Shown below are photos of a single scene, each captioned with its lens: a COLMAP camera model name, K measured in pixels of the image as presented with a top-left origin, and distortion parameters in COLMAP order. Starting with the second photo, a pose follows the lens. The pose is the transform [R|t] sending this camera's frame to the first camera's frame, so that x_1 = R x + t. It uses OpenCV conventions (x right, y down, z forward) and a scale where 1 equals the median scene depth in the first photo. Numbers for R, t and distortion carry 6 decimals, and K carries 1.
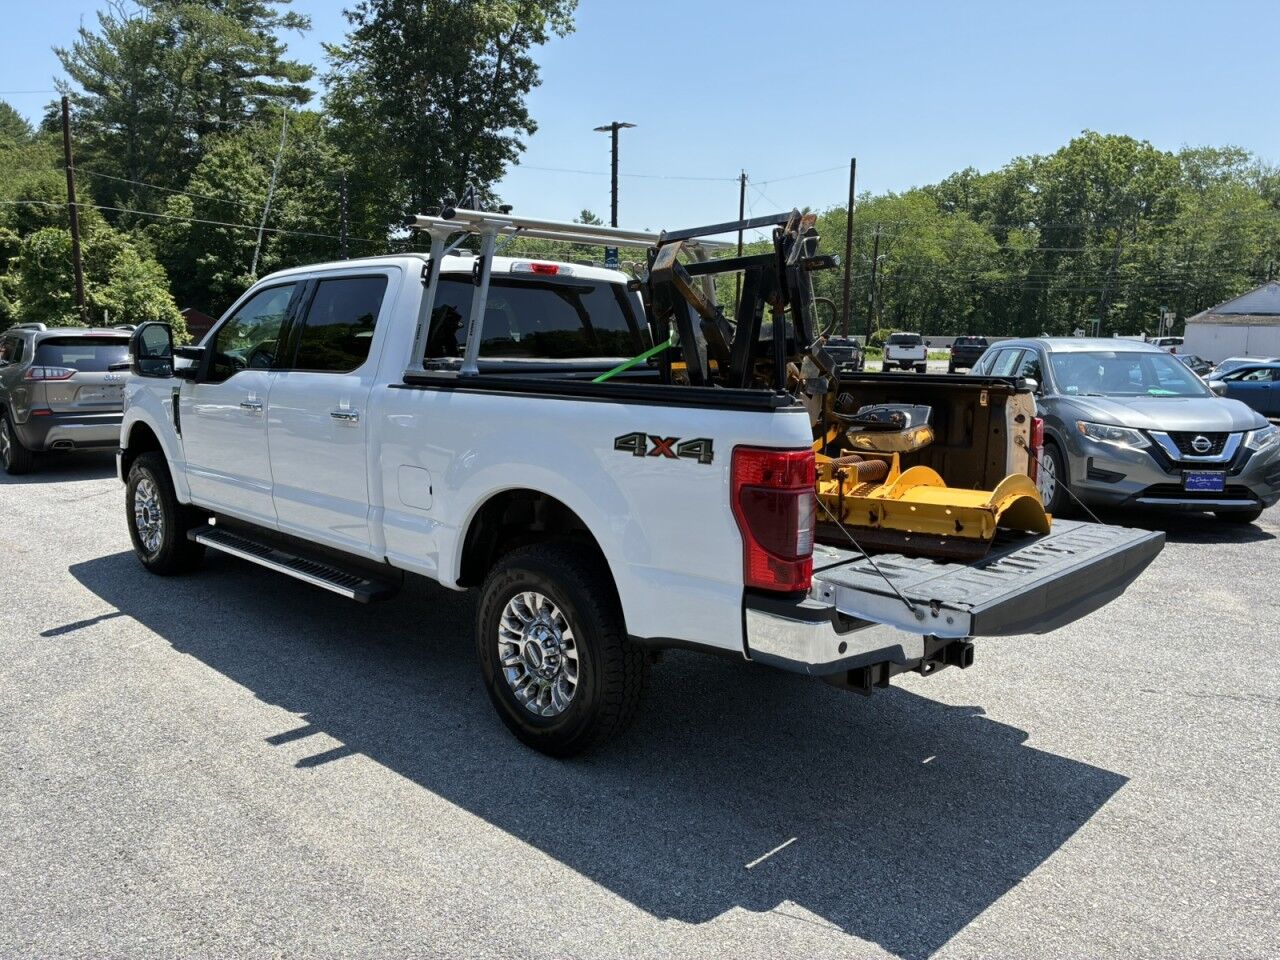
lens RADIAL K [[961.0, 0, 640.0], [0, 961.0, 480.0], [0, 0, 1]] dist [0.038488, -0.036437]
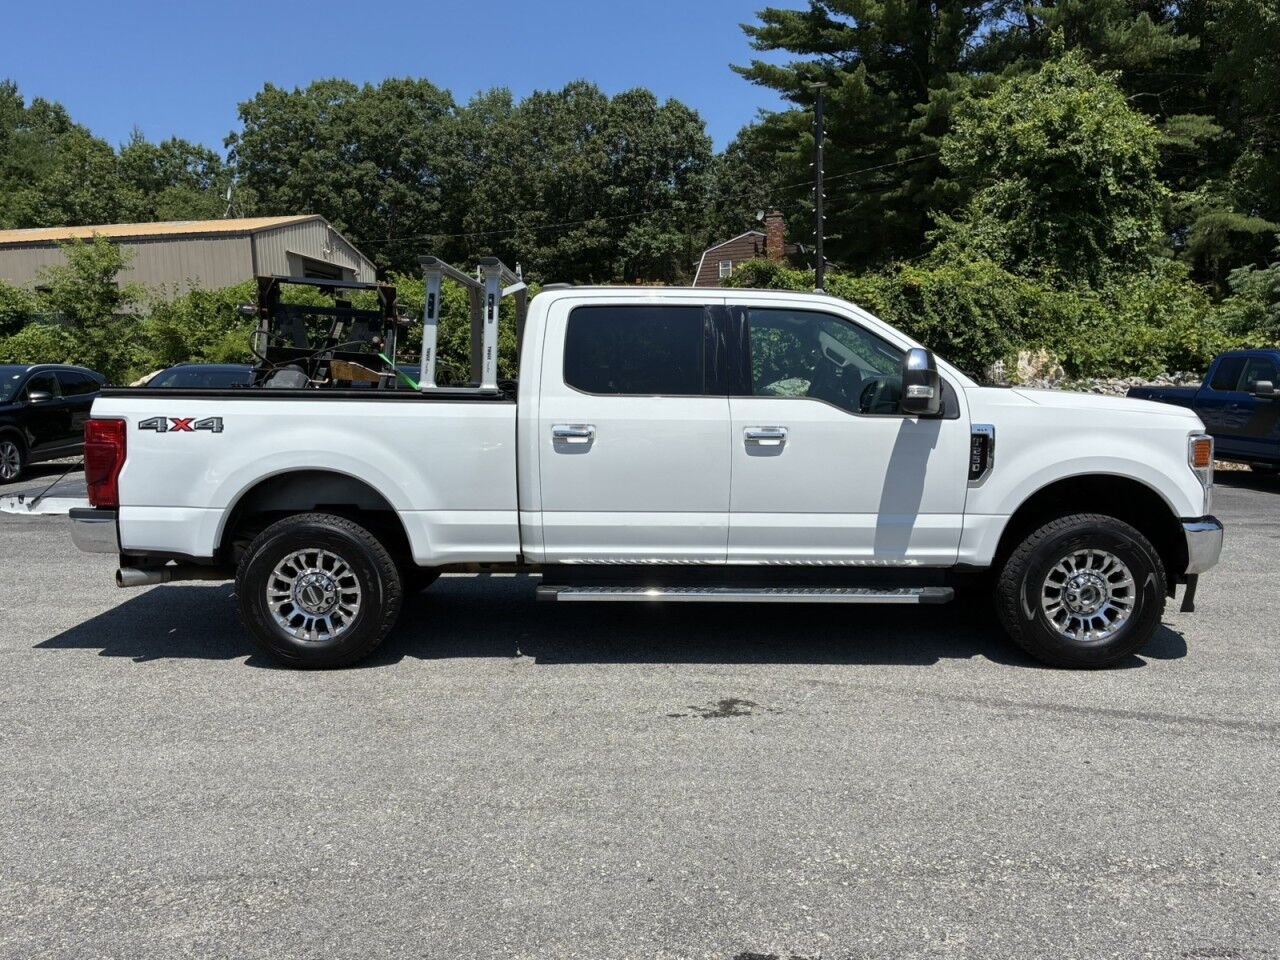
lens RADIAL K [[1016.3, 0, 641.9], [0, 1016.3, 484.4], [0, 0, 1]] dist [0.044464, -0.040013]
pose [[-0.694342, 0.065036, -0.716700, 0.055971], [-0.116440, 0.972632, 0.201068, -0.021031], [0.710163, 0.223063, -0.667766, 0.154464]]
